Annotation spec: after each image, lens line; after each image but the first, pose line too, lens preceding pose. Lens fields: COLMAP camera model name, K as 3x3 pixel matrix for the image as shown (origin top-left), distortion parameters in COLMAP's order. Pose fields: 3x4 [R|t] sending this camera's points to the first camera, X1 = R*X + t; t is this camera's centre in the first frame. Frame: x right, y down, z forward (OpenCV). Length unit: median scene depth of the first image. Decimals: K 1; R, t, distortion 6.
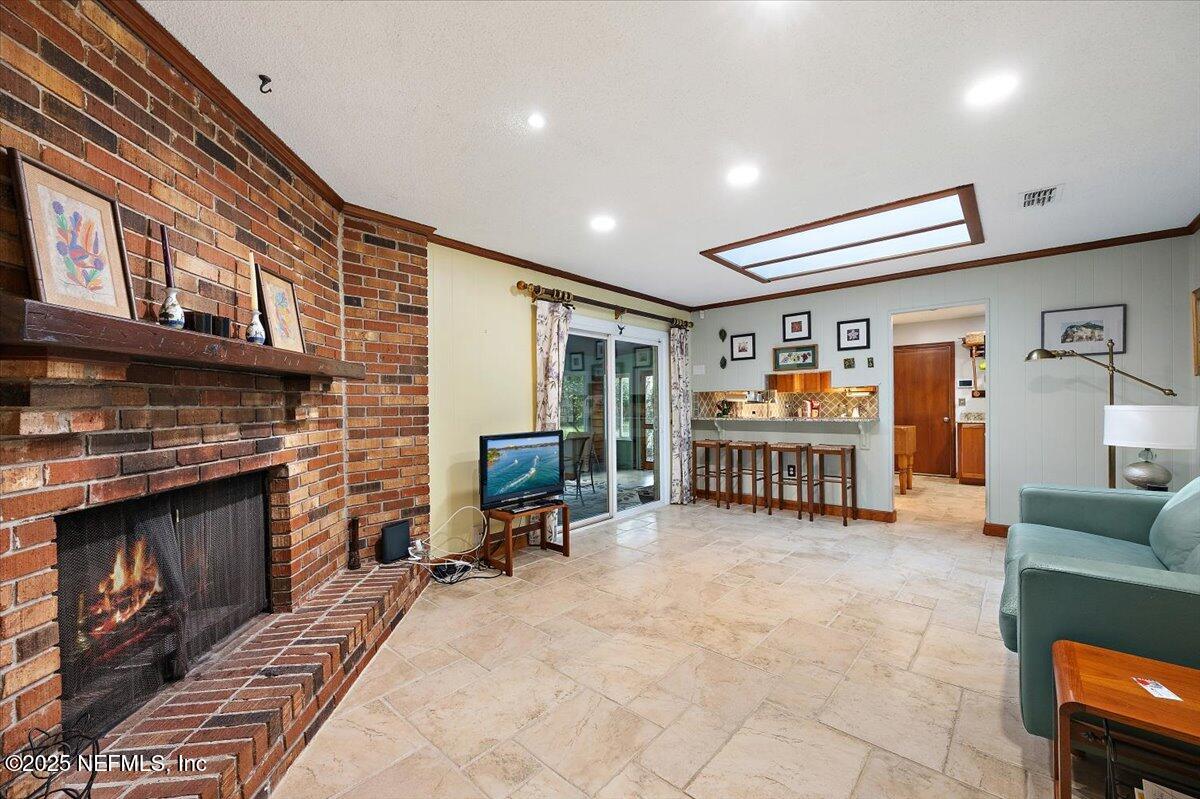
lens RADIAL K [[496.0, 0, 600.0], [0, 496.0, 399.5], [0, 0, 1]] dist [-0.000697, 0.000081]
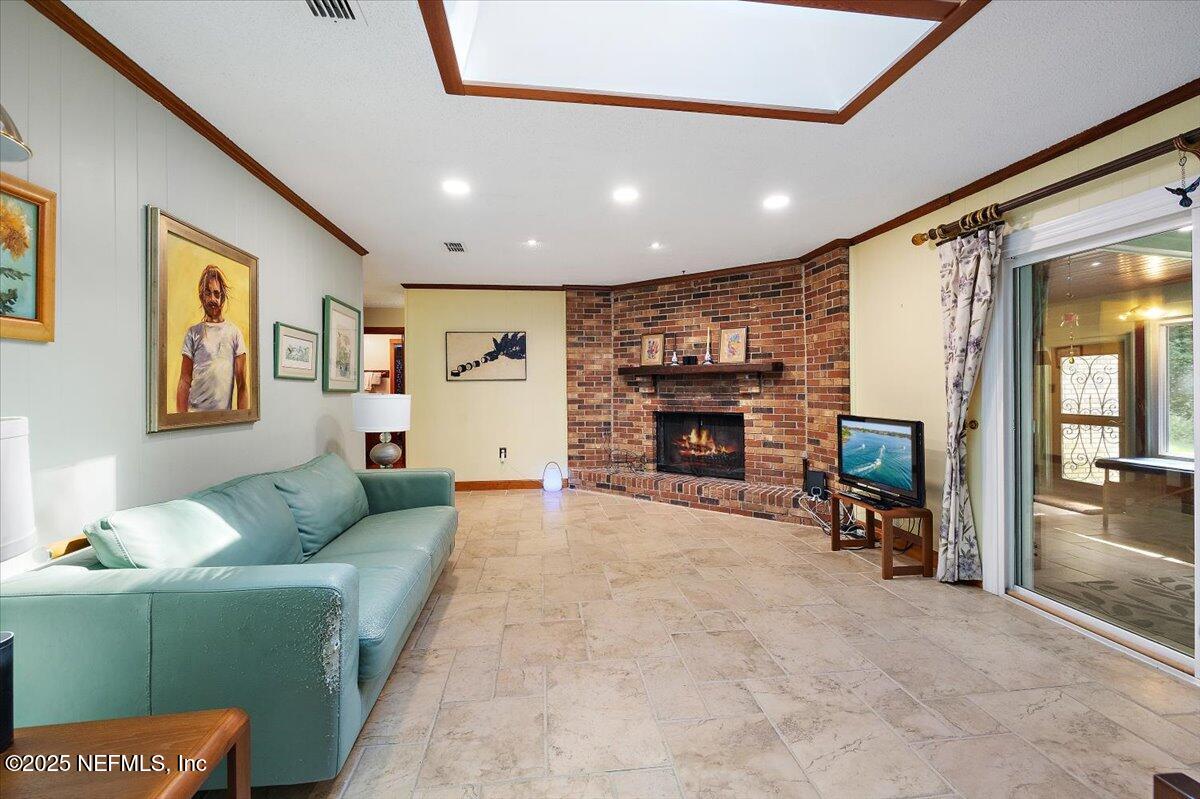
lens RADIAL K [[508.1, 0, 603.5], [0, 508.1, 382.5], [0, 0, 1]] dist [-0.000724, -0.000001]
pose [[-0.672241, 0.002935, -0.740327, 1.131892], [0.015419, 0.999831, -0.010037, 0.008051], [0.740172, -0.018163, -0.672172, 1.651983]]
